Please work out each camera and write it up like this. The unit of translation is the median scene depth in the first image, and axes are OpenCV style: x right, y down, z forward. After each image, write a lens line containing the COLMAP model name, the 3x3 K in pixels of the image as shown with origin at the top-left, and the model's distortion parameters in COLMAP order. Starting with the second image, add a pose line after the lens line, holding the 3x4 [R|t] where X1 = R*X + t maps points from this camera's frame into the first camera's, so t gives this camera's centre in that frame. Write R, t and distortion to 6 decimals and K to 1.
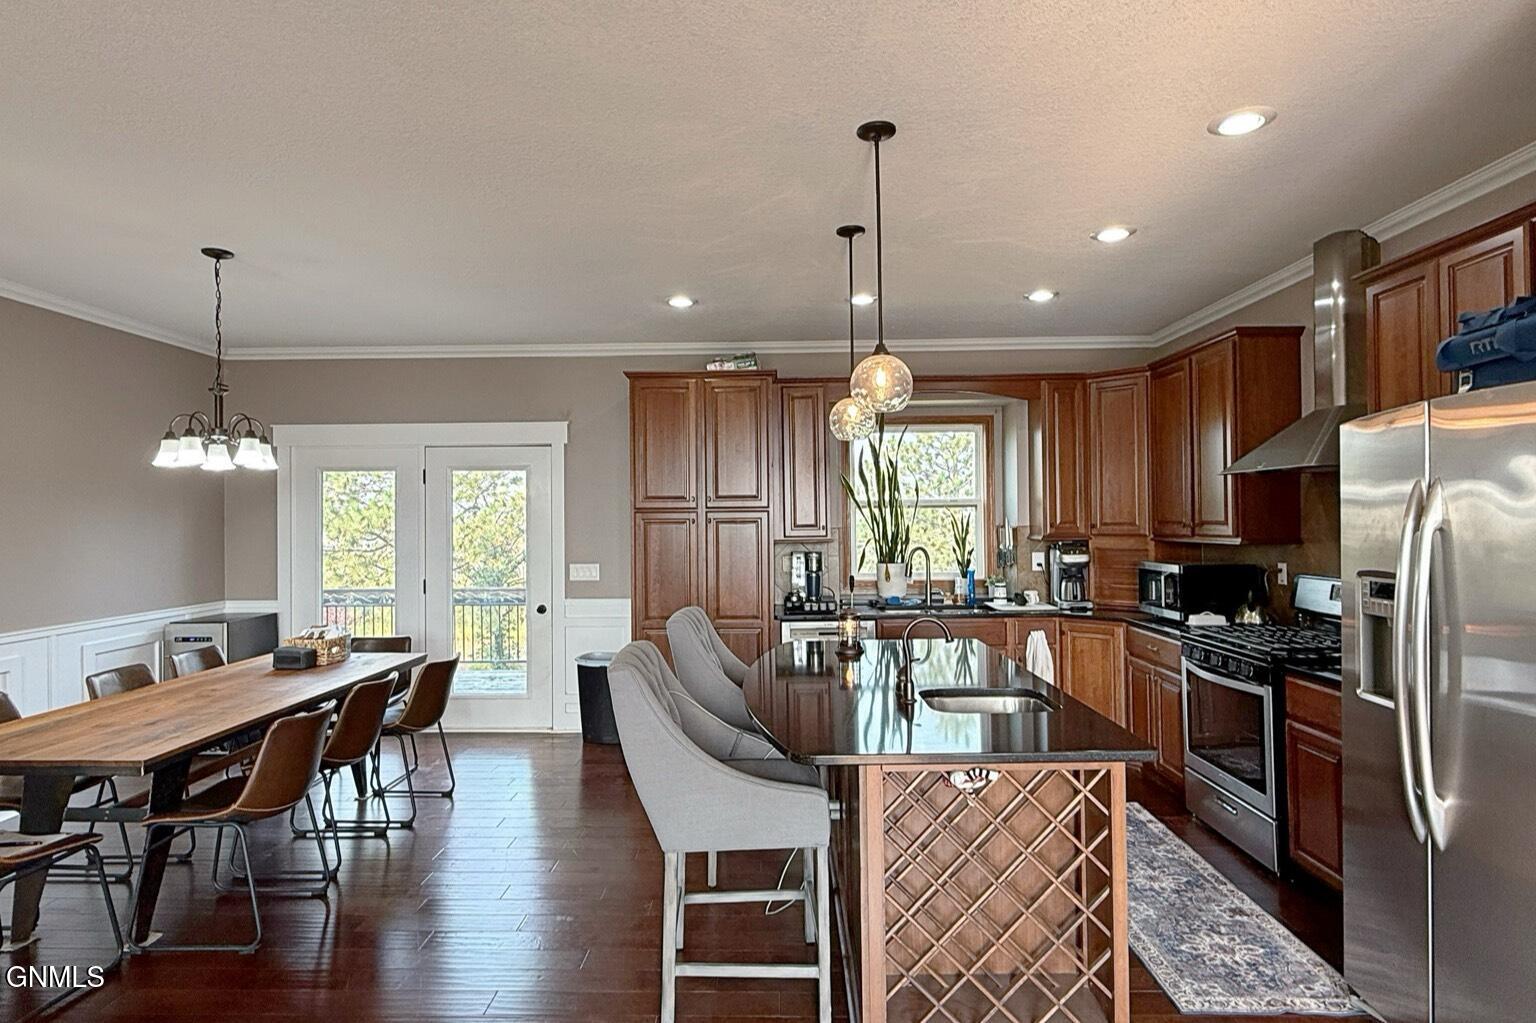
lens RADIAL K [[814.4, 0, 769.2], [0, 814.4, 511.8], [0, 0, 1]] dist [-0.002306, -0.000660]
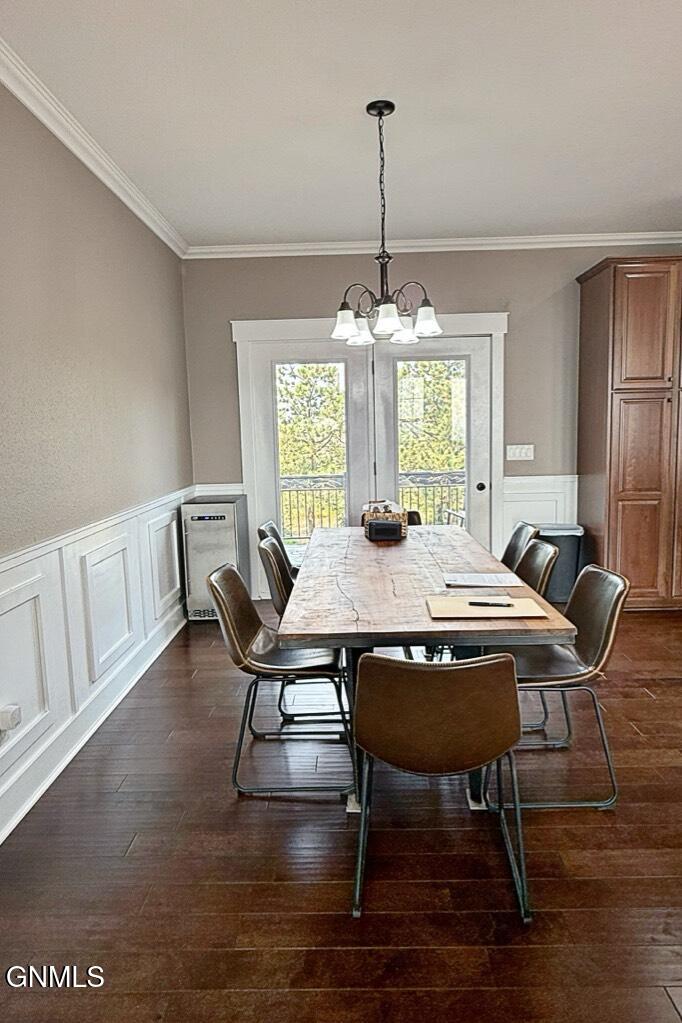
lens RADIAL K [[640.8, 0, 340.8], [0, 640.8, 510.4], [0, 0, 1]] dist [-0.007020, -0.001362]
pose [[0.999814, -0.019261, -0.000269, -0.478403], [0.019119, 0.990544, 0.135860, 0.029442], [-0.002350, -0.135840, 0.990728, 0.128964]]
